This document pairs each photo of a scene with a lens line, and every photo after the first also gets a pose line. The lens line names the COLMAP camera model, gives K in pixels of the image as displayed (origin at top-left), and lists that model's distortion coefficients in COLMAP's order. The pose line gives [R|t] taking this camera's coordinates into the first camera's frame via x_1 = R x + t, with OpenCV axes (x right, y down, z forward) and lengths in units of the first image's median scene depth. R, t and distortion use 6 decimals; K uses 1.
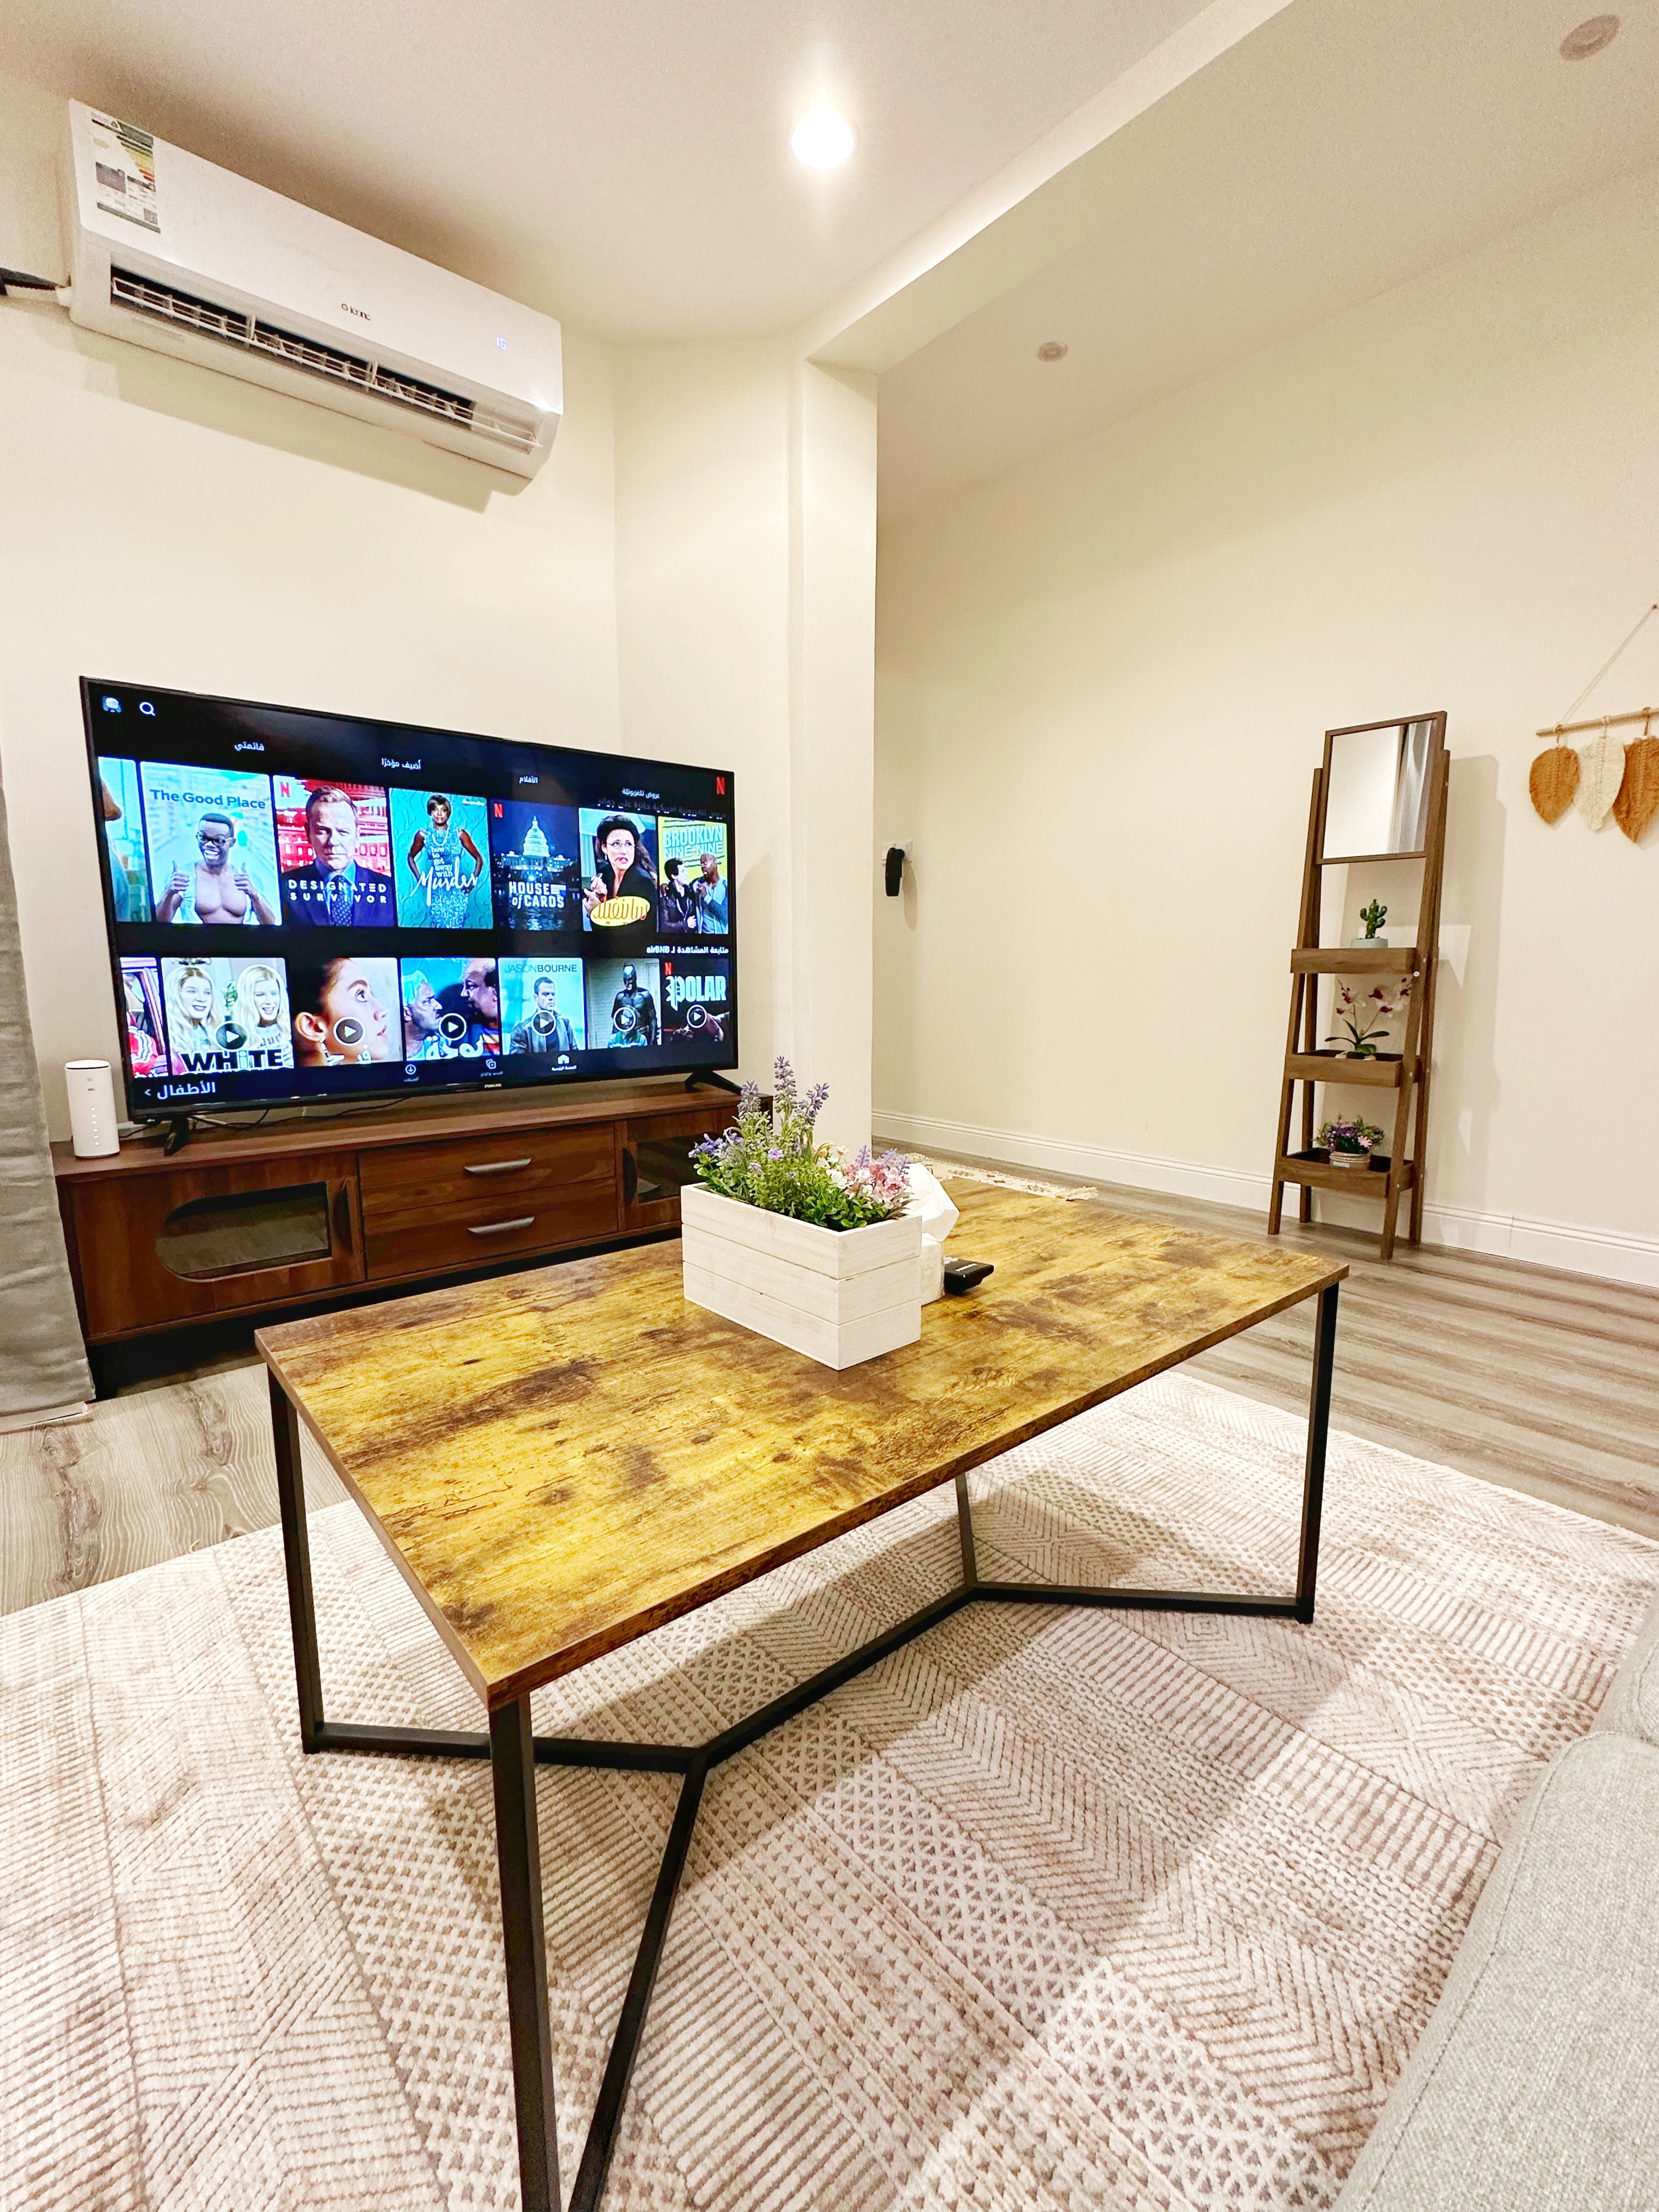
lens RADIAL K [[954.5, 0, 829.5], [0, 954.5, 1106.0], [0, 0, 1]] dist [-0.001293, -0.000152]
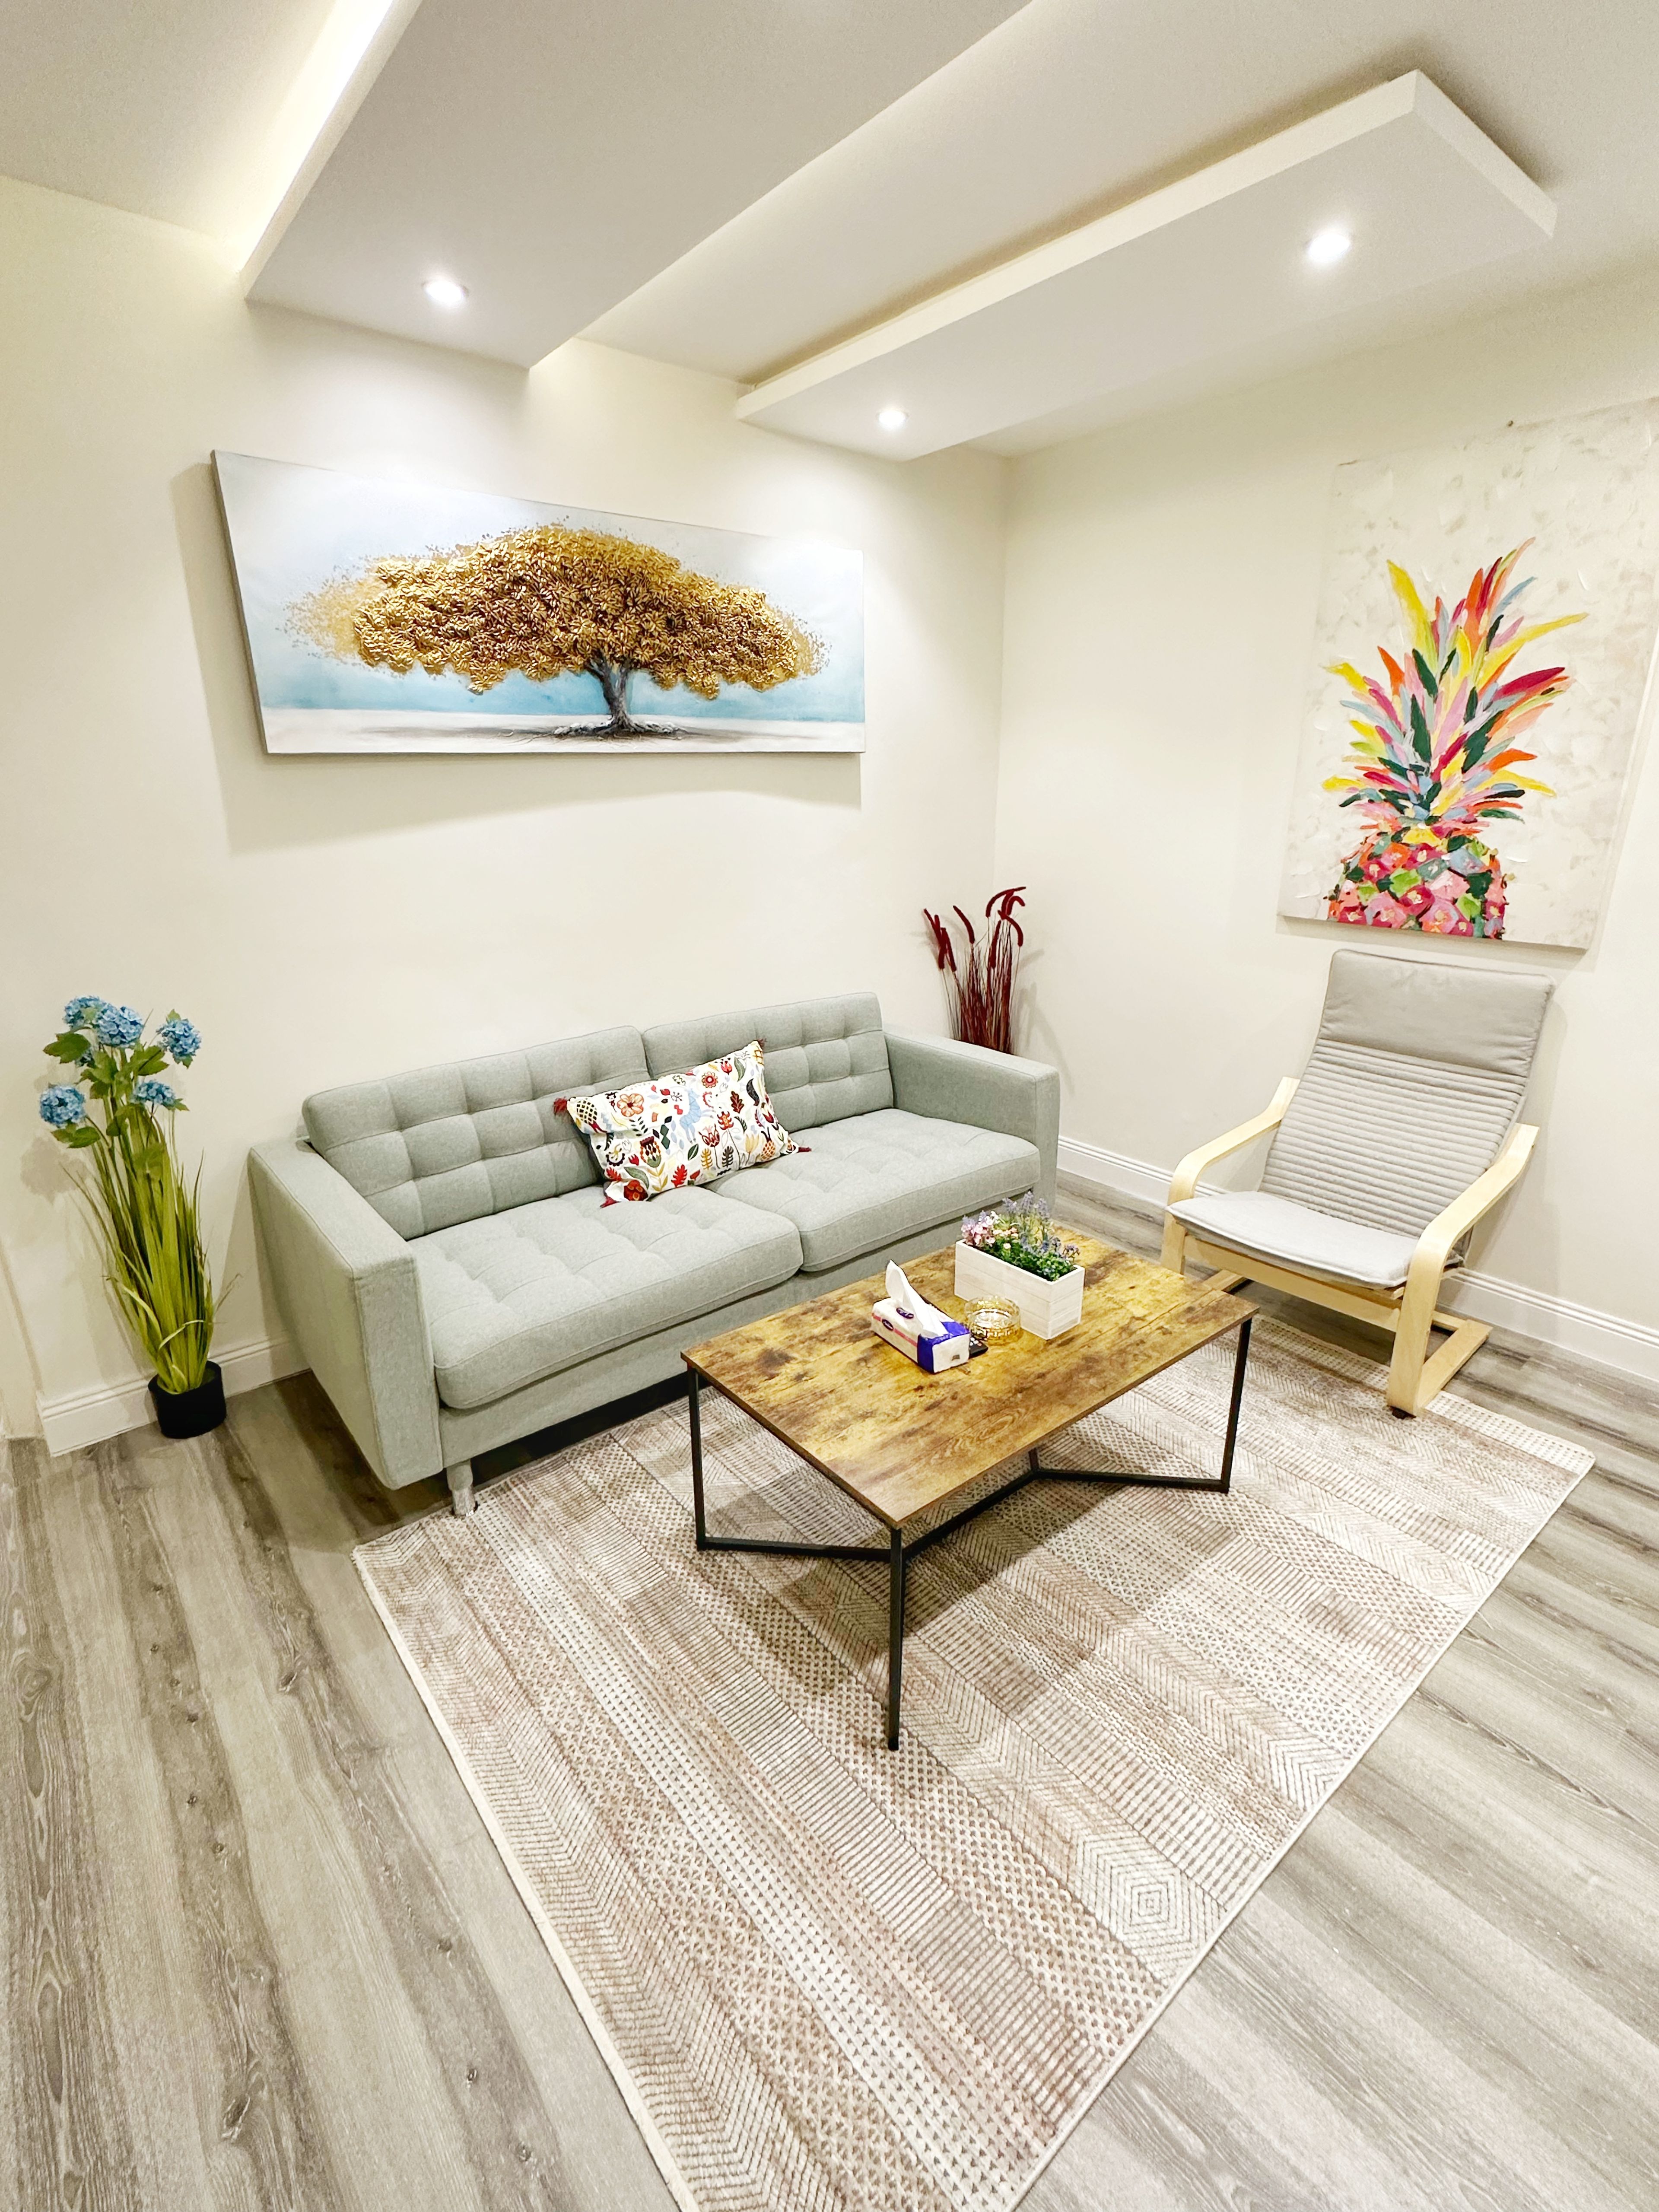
lens RADIAL K [[1026.4, 0, 829.5], [0, 1026.4, 1106.0], [0, 0, 1]] dist [-0.001981, 0.000210]
pose [[-0.999748, 0.001775, 0.022367, 0.116918], [0.011472, 0.897164, 0.441549, -0.460431], [-0.019284, 0.441695, -0.896958, 1.117419]]
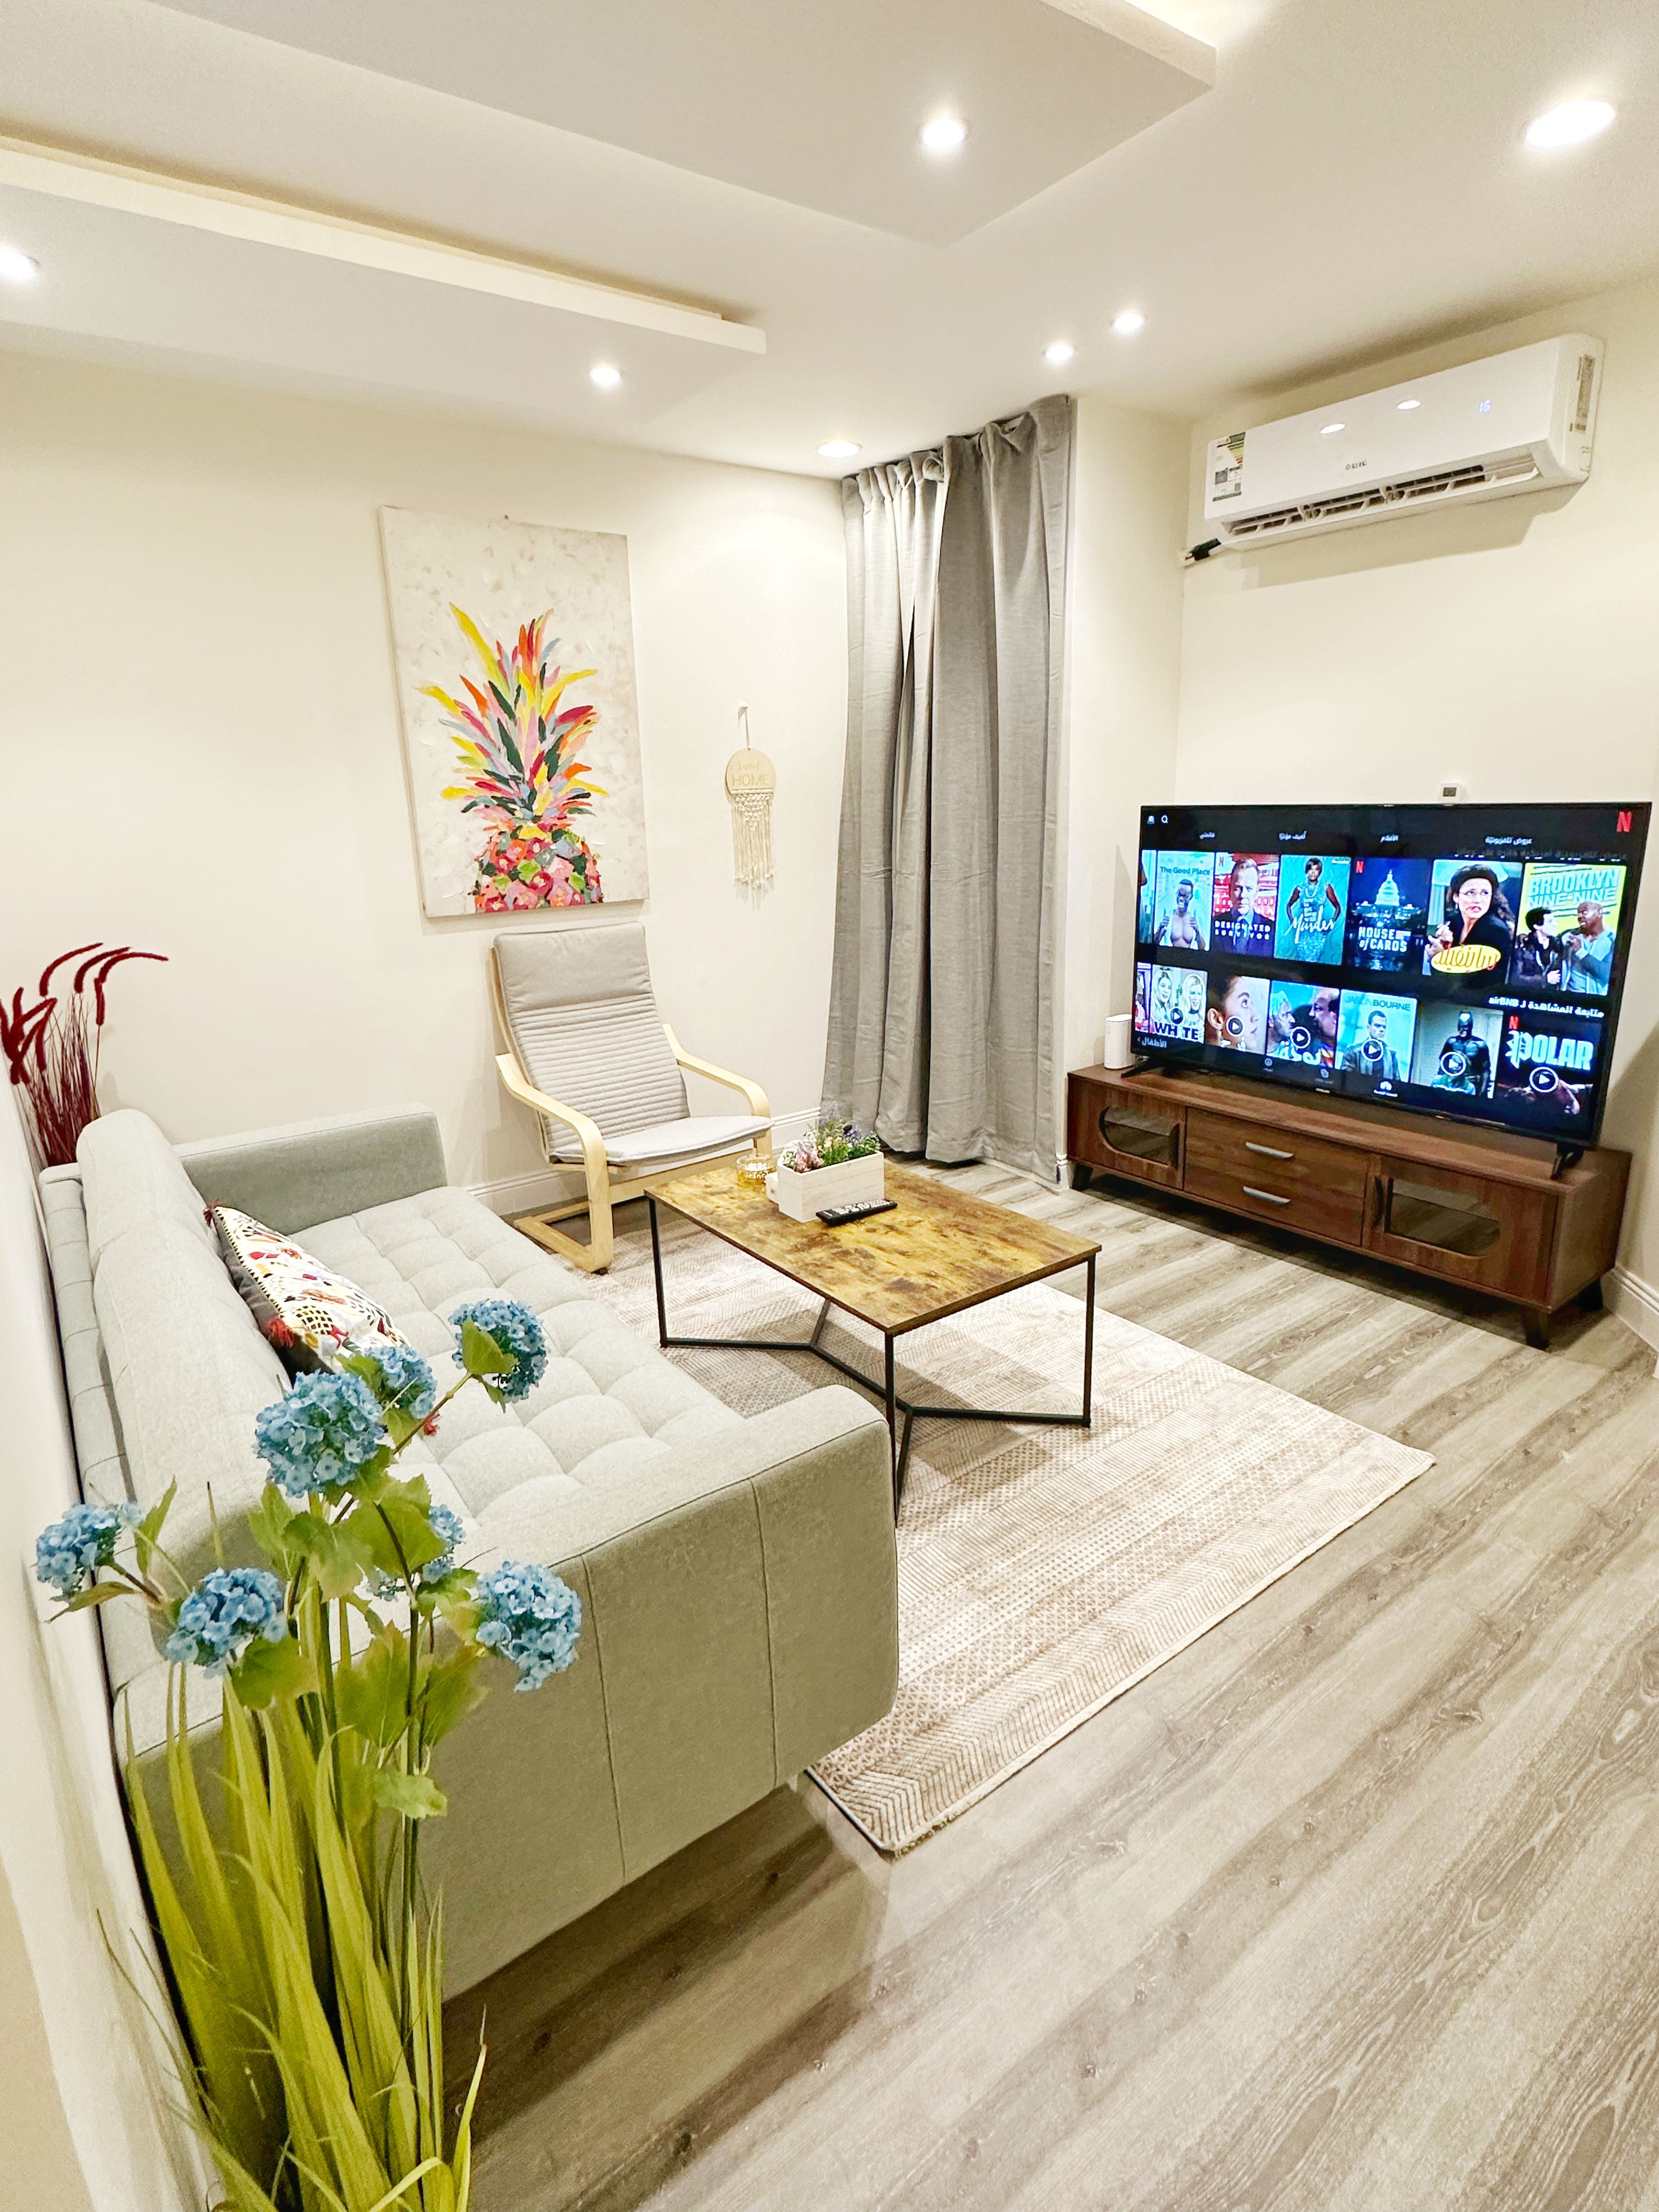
lens RADIAL K [[1113.6, 0, 826.1], [0, 1113.6, 1107.4], [0, 0, 1]] dist [-0.001913, -0.000011]
pose [[-0.070149, 0.282784, -0.956615, 1.063627], [-0.112478, 0.950620, 0.289260, -0.343021], [0.991175, 0.127890, -0.034878, 0.427601]]
